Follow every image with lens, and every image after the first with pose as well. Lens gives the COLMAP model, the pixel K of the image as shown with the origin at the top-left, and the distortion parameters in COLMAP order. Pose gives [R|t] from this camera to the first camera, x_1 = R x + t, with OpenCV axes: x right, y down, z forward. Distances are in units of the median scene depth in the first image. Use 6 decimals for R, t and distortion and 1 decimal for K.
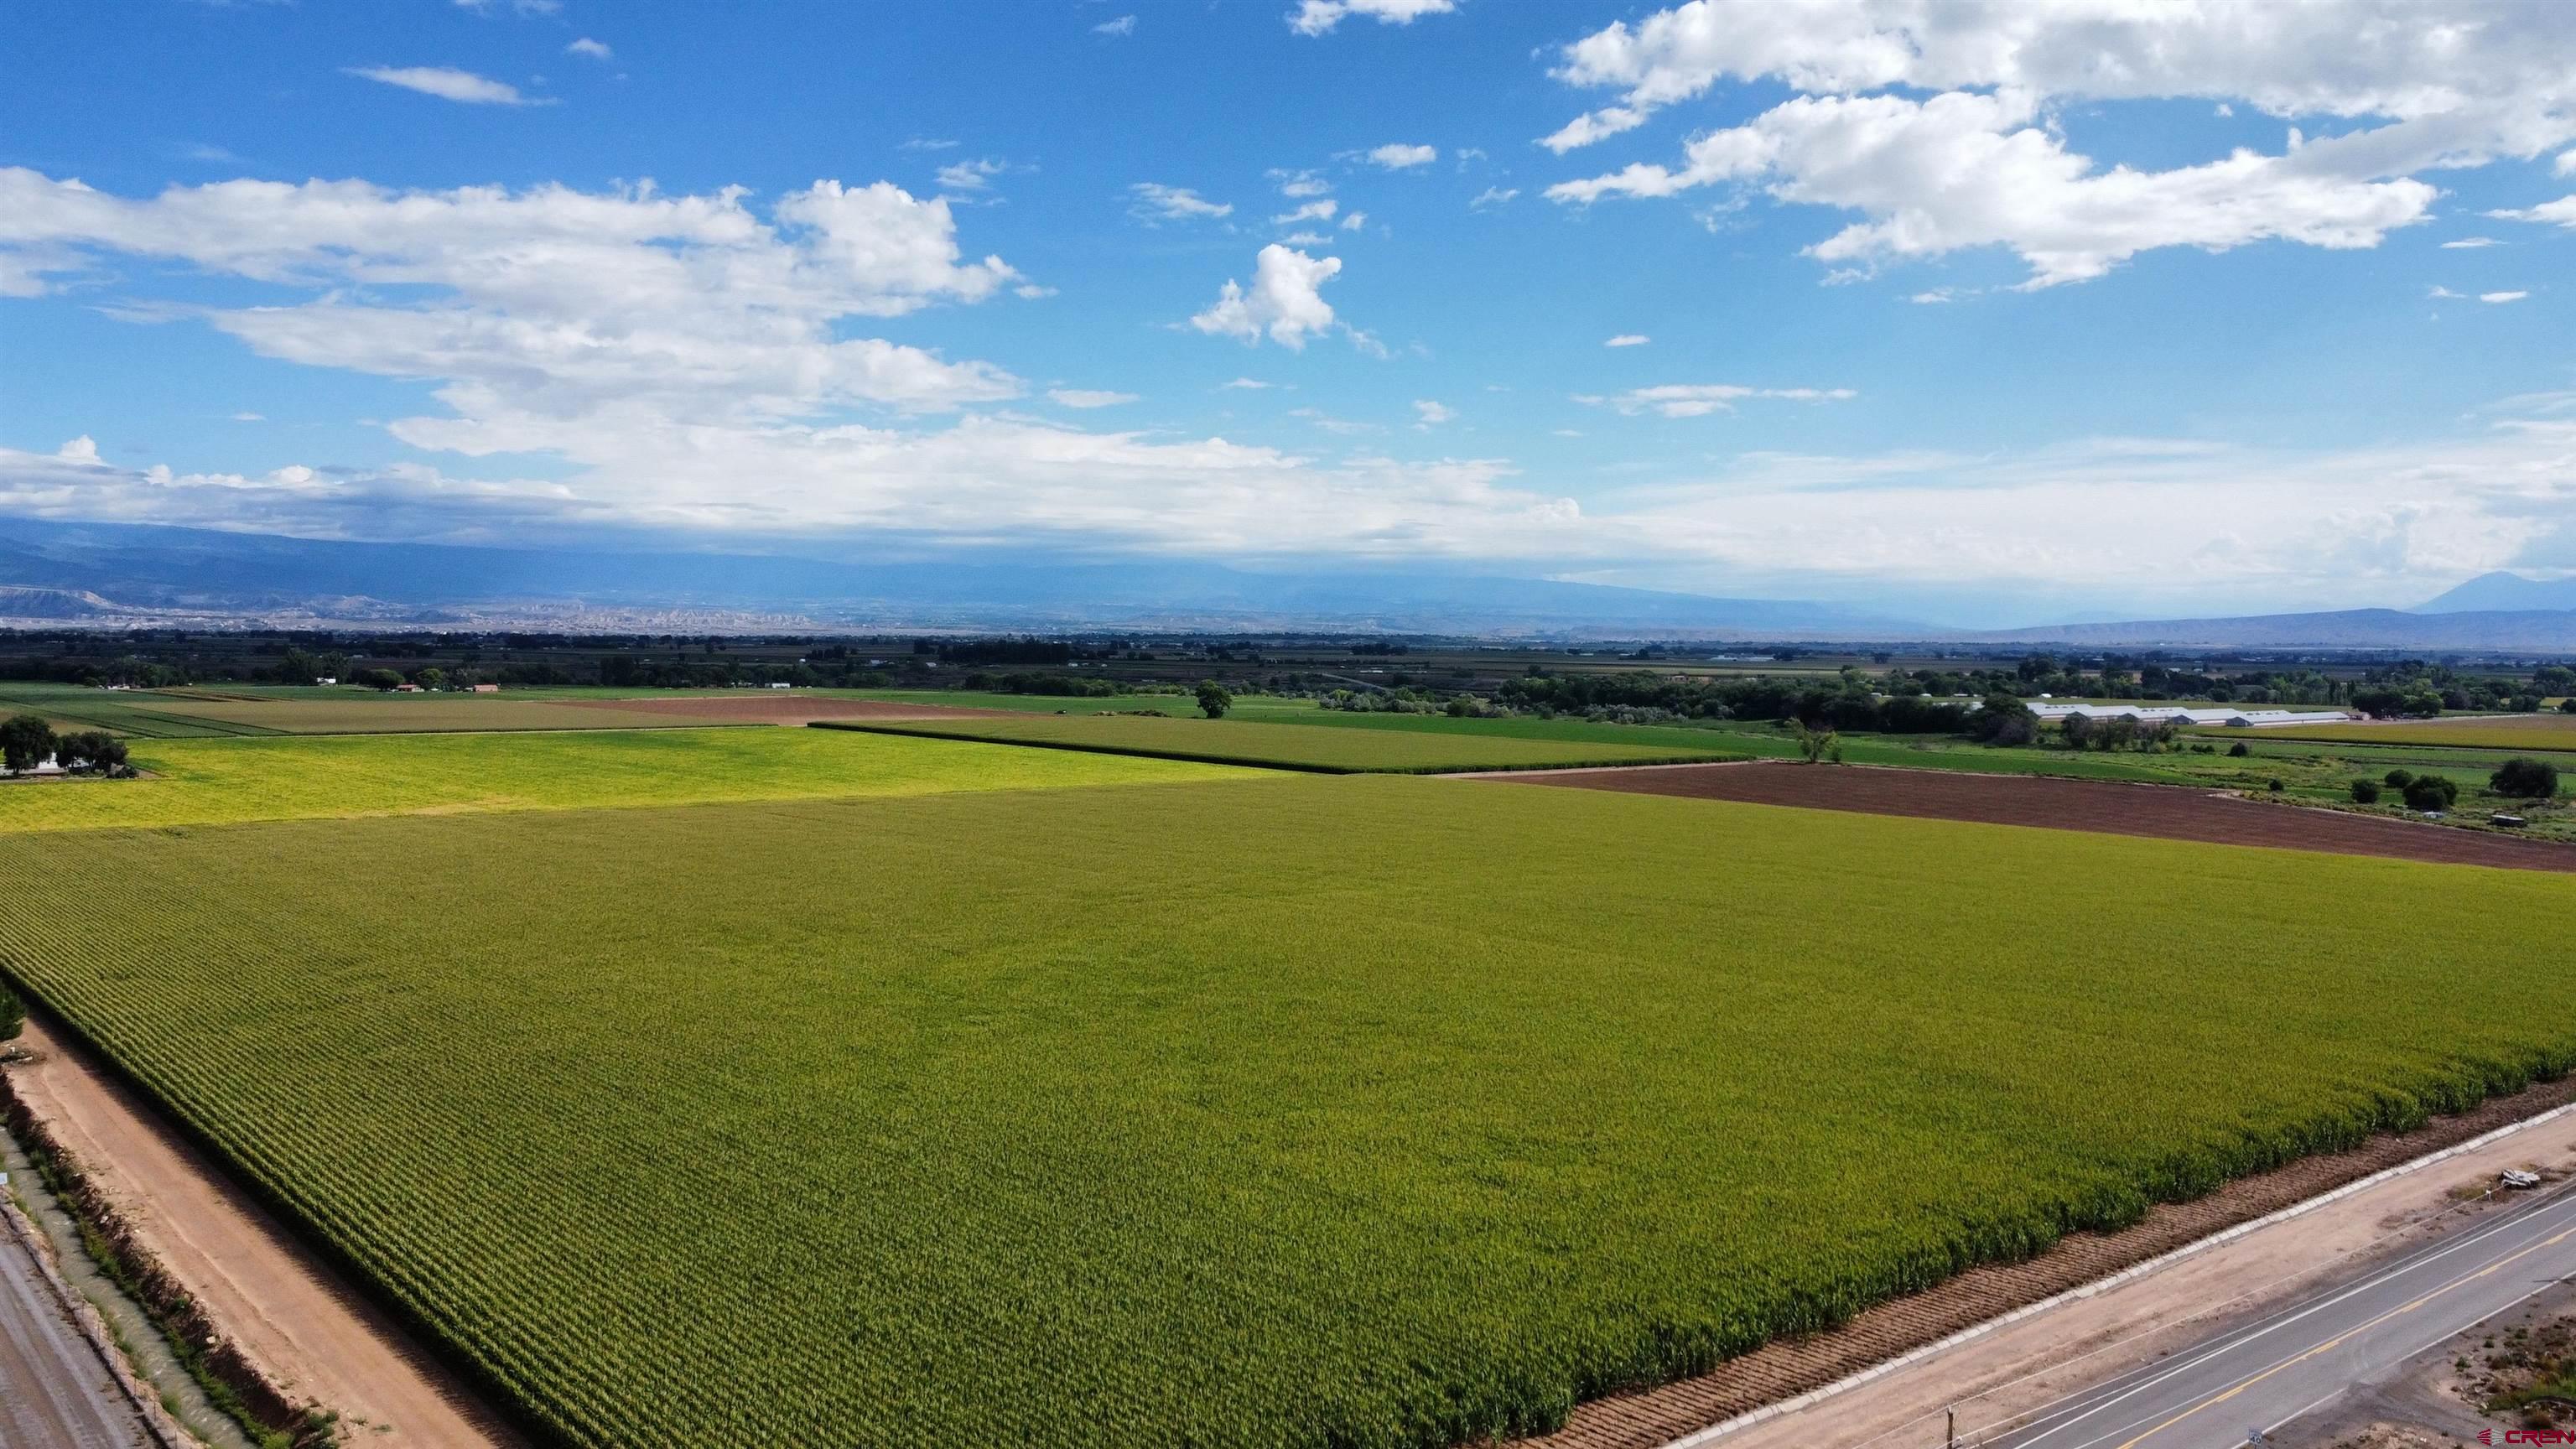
lens RADIAL K [[1944.0, 0, 1277.2], [0, 1944.0, 713.9], [0, 0, 1]] dist [0.000516, -0.003706]
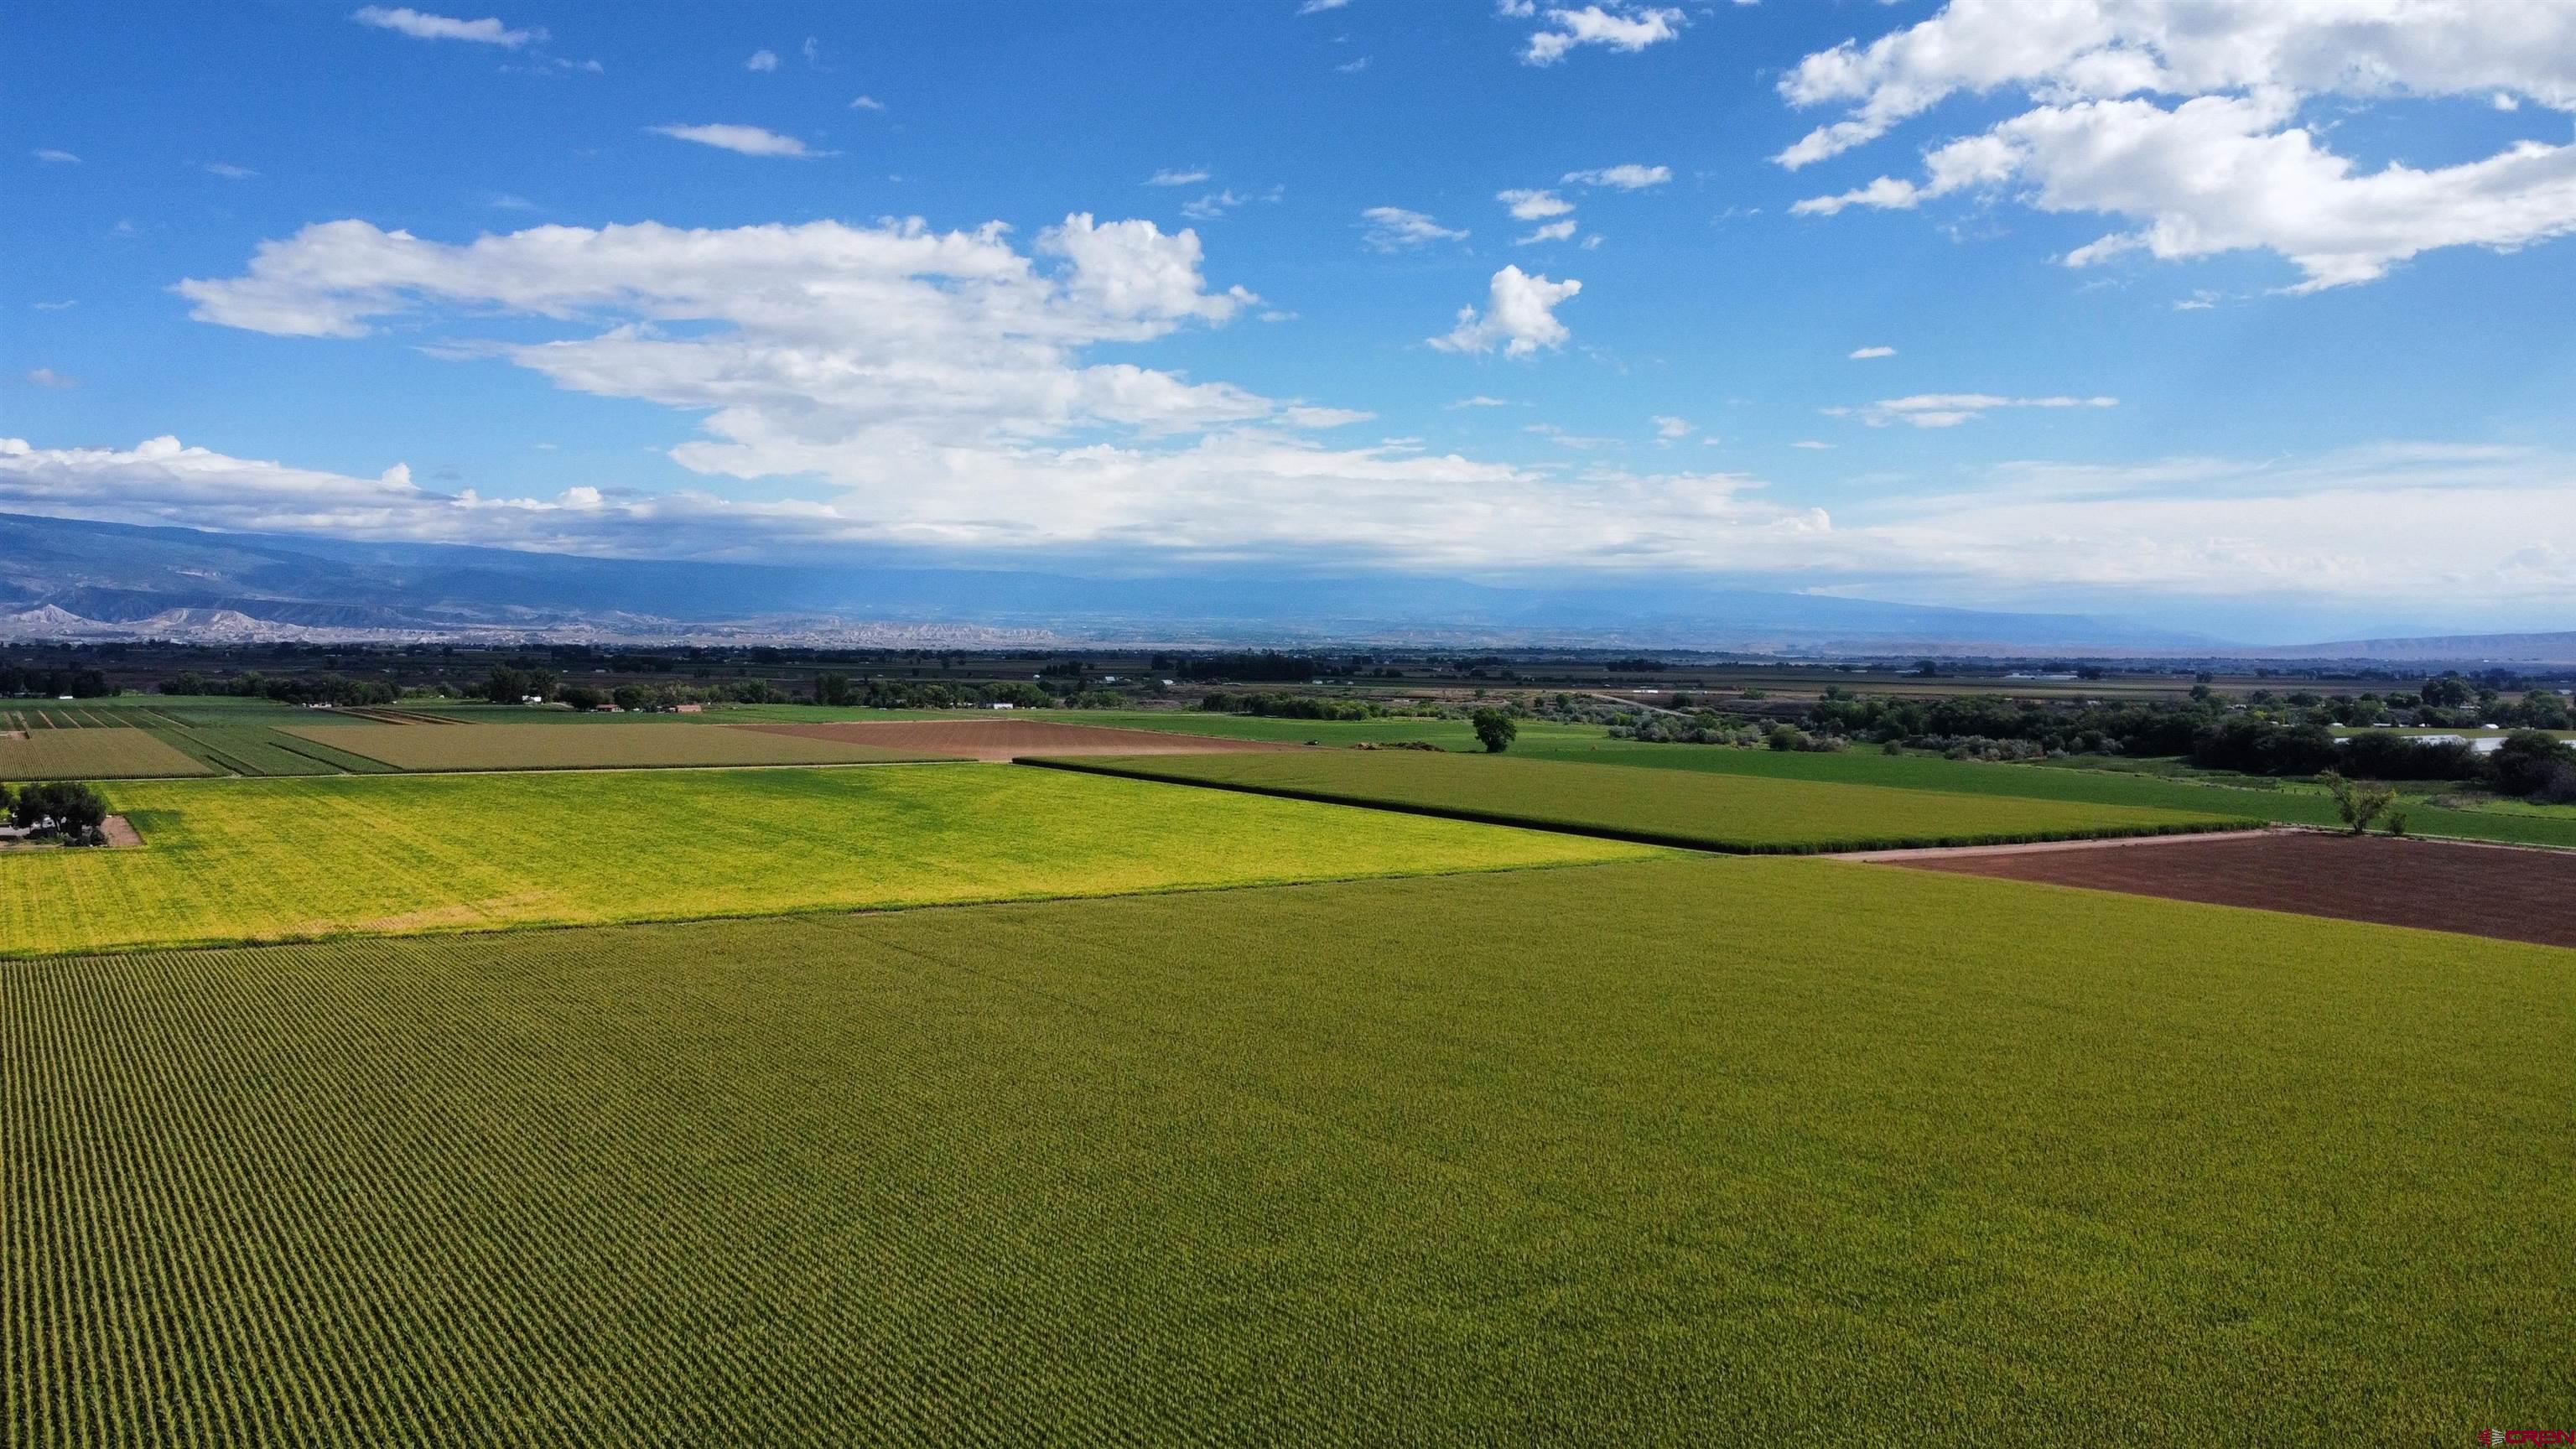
lens RADIAL K [[1944.0, 0, 1277.2], [0, 1944.0, 713.9], [0, 0, 1]] dist [0.000516, -0.003706]
pose [[0.992547, 0.005267, -0.121749, -0.033646], [-0.006162, 0.999957, -0.006976, -0.011341], [0.121707, 0.007675, 0.992536, 0.227105]]
